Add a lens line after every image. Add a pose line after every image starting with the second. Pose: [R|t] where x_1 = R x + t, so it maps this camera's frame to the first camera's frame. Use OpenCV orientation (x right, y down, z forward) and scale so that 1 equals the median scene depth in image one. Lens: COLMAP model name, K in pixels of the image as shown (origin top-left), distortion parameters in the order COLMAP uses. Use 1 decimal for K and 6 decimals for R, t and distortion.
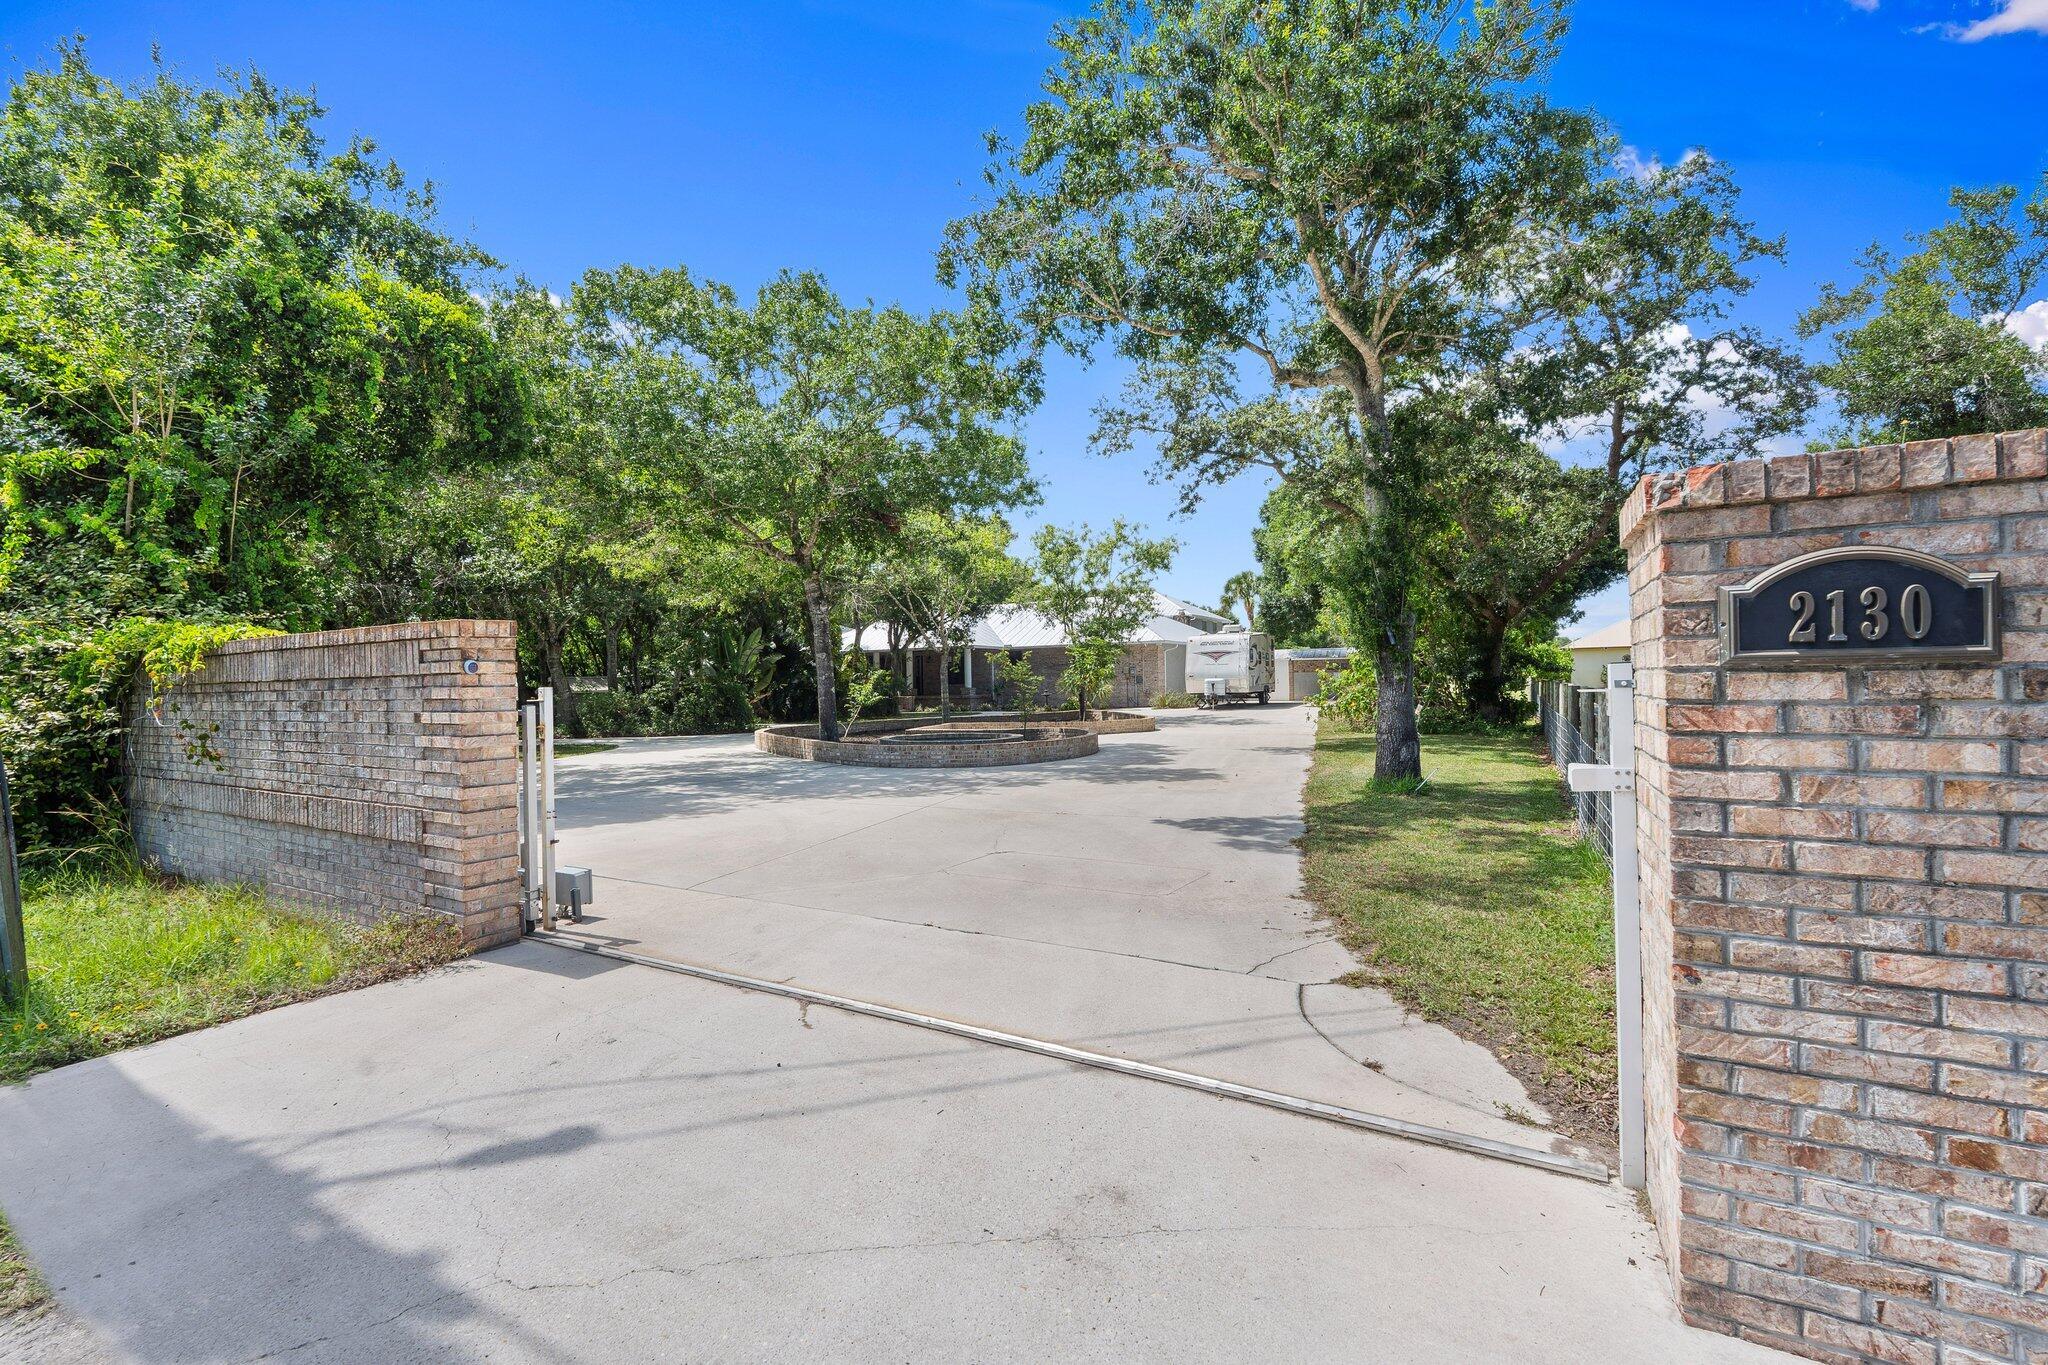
lens RADIAL K [[944.1, 0, 1024.0], [0, 944.1, 682.5], [0, 0, 1]] dist [0.000187, 0.000007]
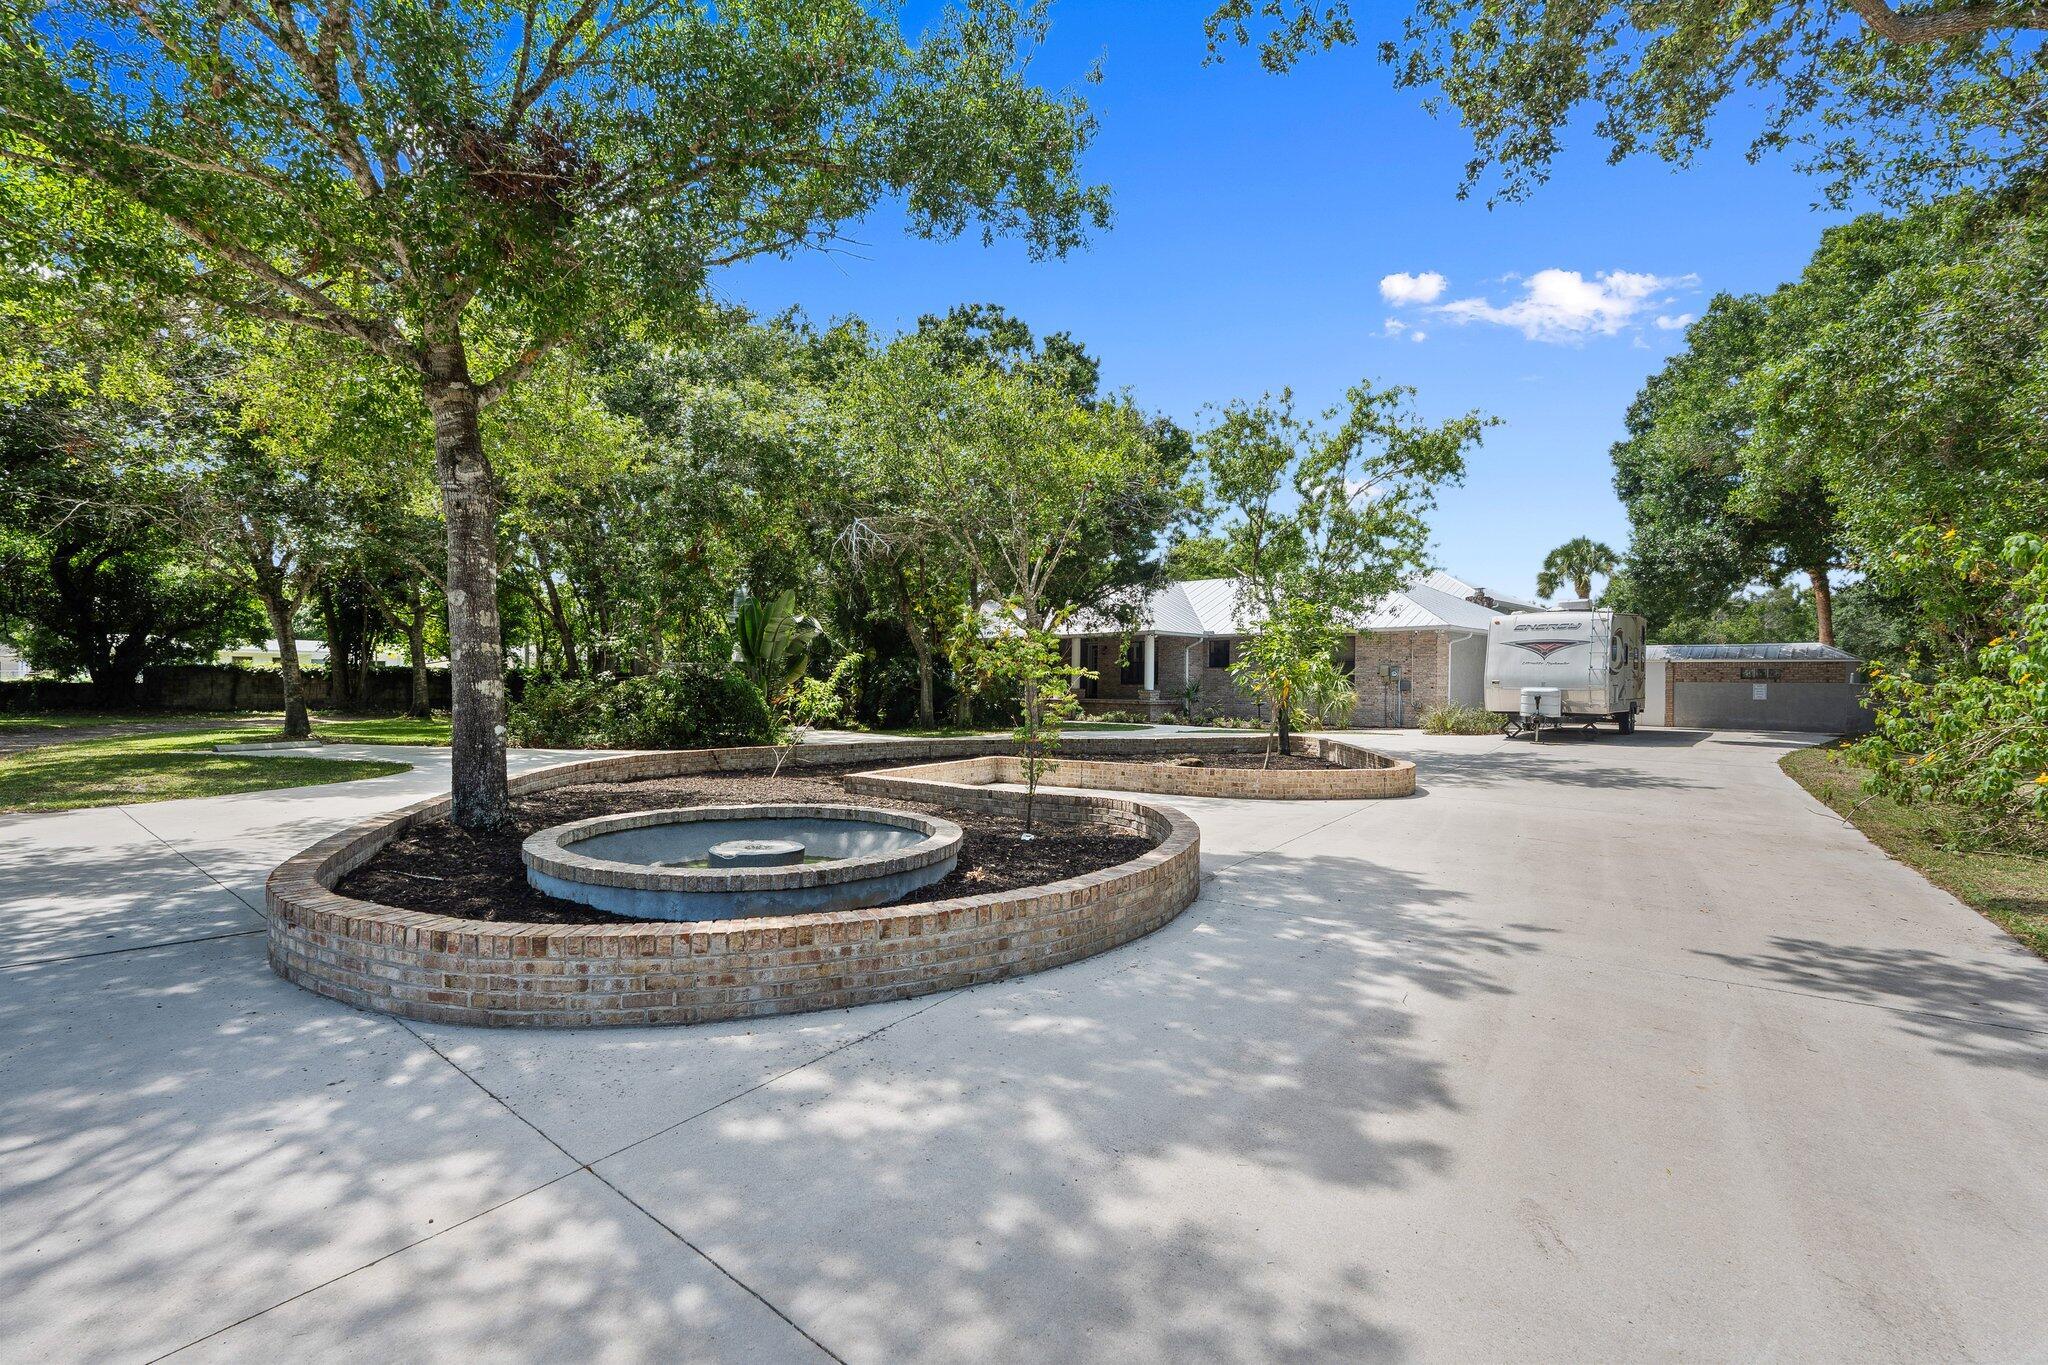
lens RADIAL K [[817.0, 0, 1024.0], [0, 817.0, 682.5], [0, 0, 1]] dist [-0.033499, -0.000016]
pose [[0.942694, 0.031245, -0.332192, 0.063721], [-0.030663, 0.999505, 0.006995, -0.001181], [0.332246, 0.003592, 0.943186, 0.407663]]
